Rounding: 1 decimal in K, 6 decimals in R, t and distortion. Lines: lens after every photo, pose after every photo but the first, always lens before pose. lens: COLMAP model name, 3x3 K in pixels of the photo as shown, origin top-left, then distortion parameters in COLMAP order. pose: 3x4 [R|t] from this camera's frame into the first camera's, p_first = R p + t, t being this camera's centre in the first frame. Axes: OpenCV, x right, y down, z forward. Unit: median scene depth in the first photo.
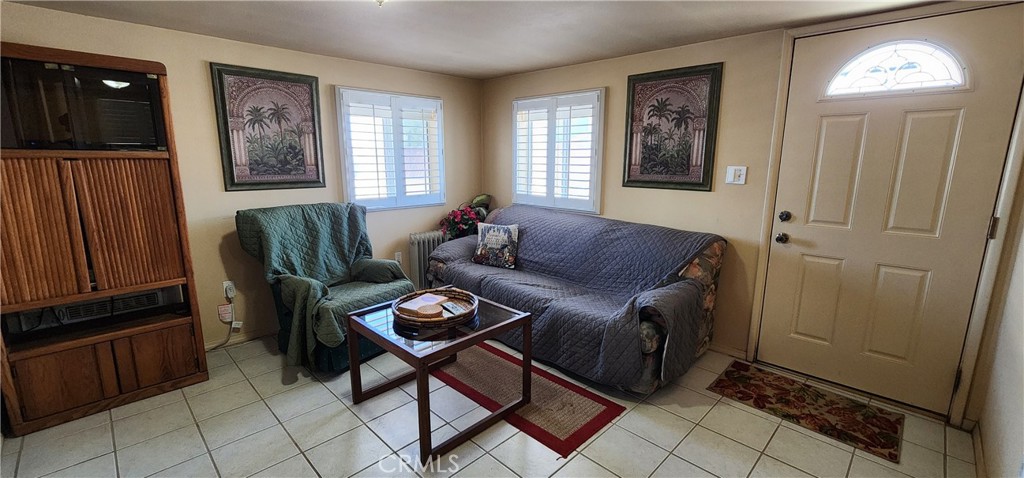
lens RADIAL K [[420.0, 0, 512.0], [0, 420.0, 239.0], [0, 0, 1]] dist [0.000353, 0.000245]
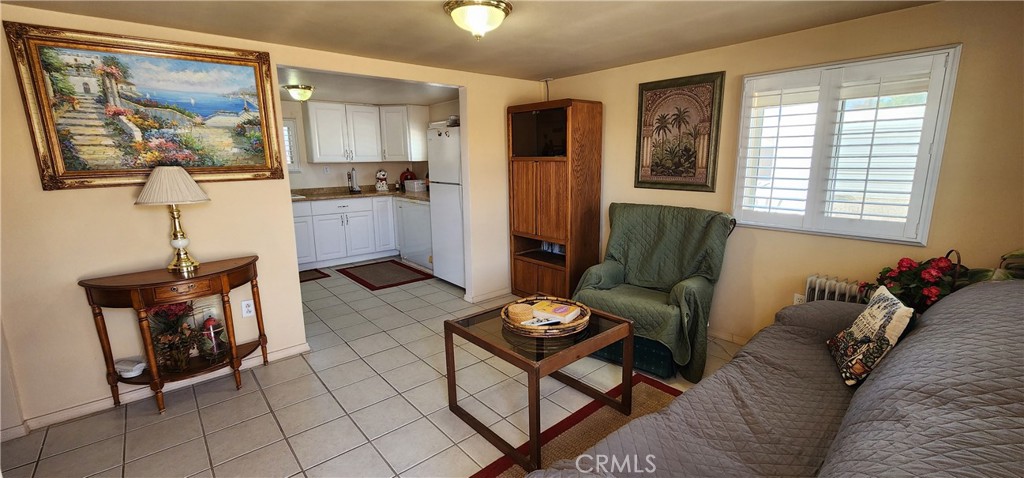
lens RADIAL K [[420.0, 0, 512.0], [0, 420.0, 239.0], [0, 0, 1]] dist [0.000353, 0.000245]
pose [[-0.072796, 0.188641, -0.979344, 0.547769], [-0.179699, 0.963398, 0.198927, -0.139674], [0.981024, 0.190469, -0.036233, 0.676992]]
